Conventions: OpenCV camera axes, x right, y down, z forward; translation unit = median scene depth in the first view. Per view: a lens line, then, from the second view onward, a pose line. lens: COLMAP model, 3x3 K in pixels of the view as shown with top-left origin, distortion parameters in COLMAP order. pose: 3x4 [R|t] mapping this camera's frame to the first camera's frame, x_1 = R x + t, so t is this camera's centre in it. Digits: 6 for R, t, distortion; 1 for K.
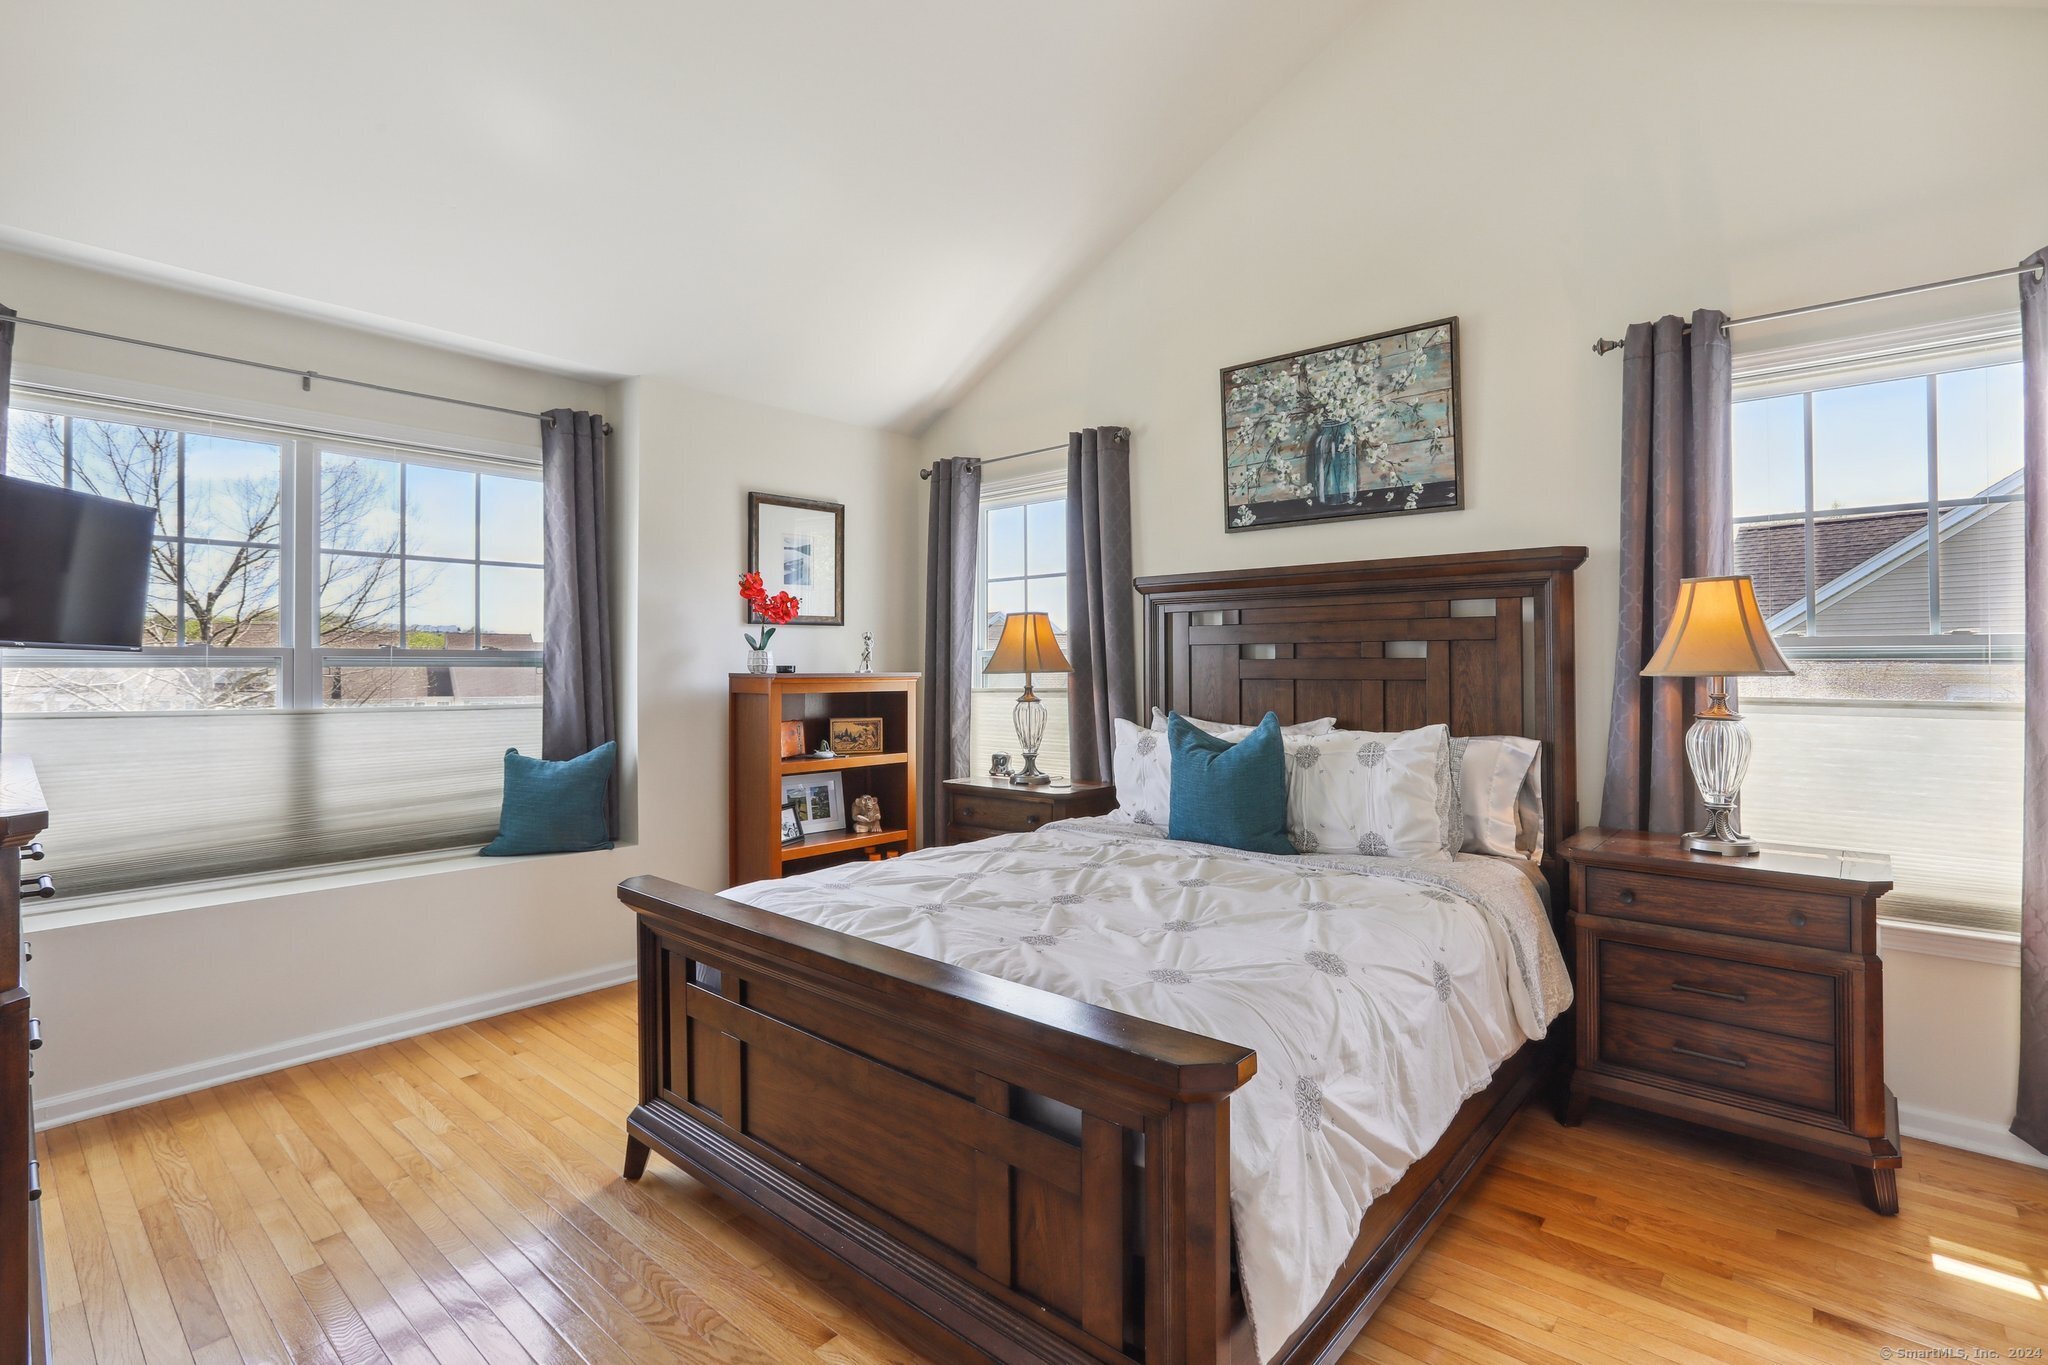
lens RADIAL K [[955.0, 0, 1036.7], [0, 955.0, 671.0], [0, 0, 1]] dist [-0.022241, 0.008234]
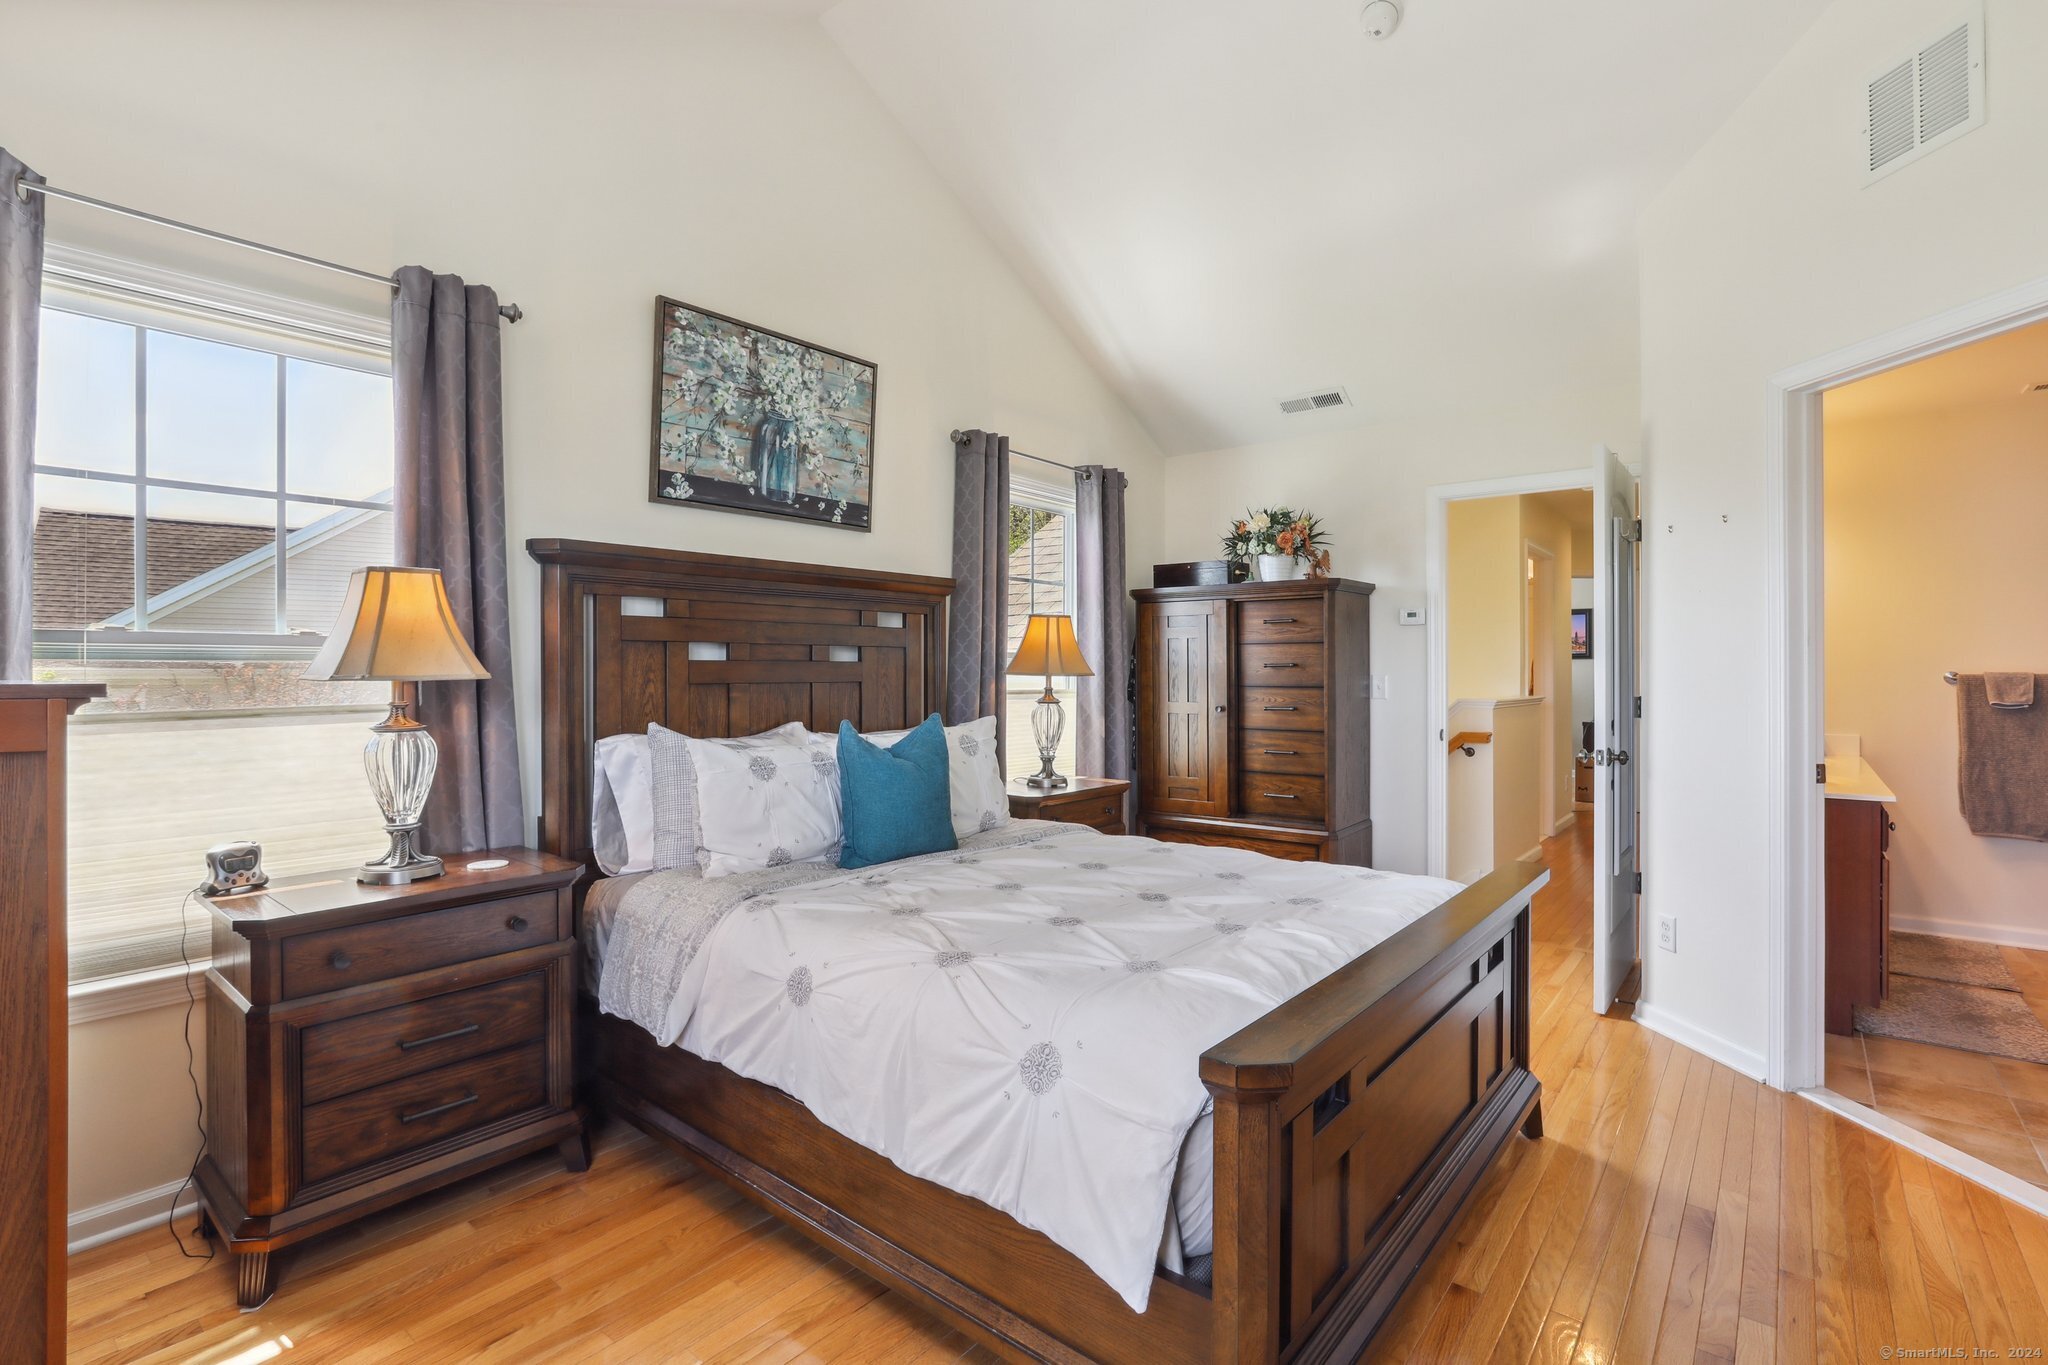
lens RADIAL K [[955.0, 0, 1024.1], [0, 955.0, 683.5], [0, 0, 1]] dist [-0.022241, 0.008234]
pose [[0.001742, -0.007767, 0.999968, -0.649855], [0.009043, 0.999929, 0.007751, 0.004363], [-0.999958, 0.009030, 0.001812, 0.752316]]
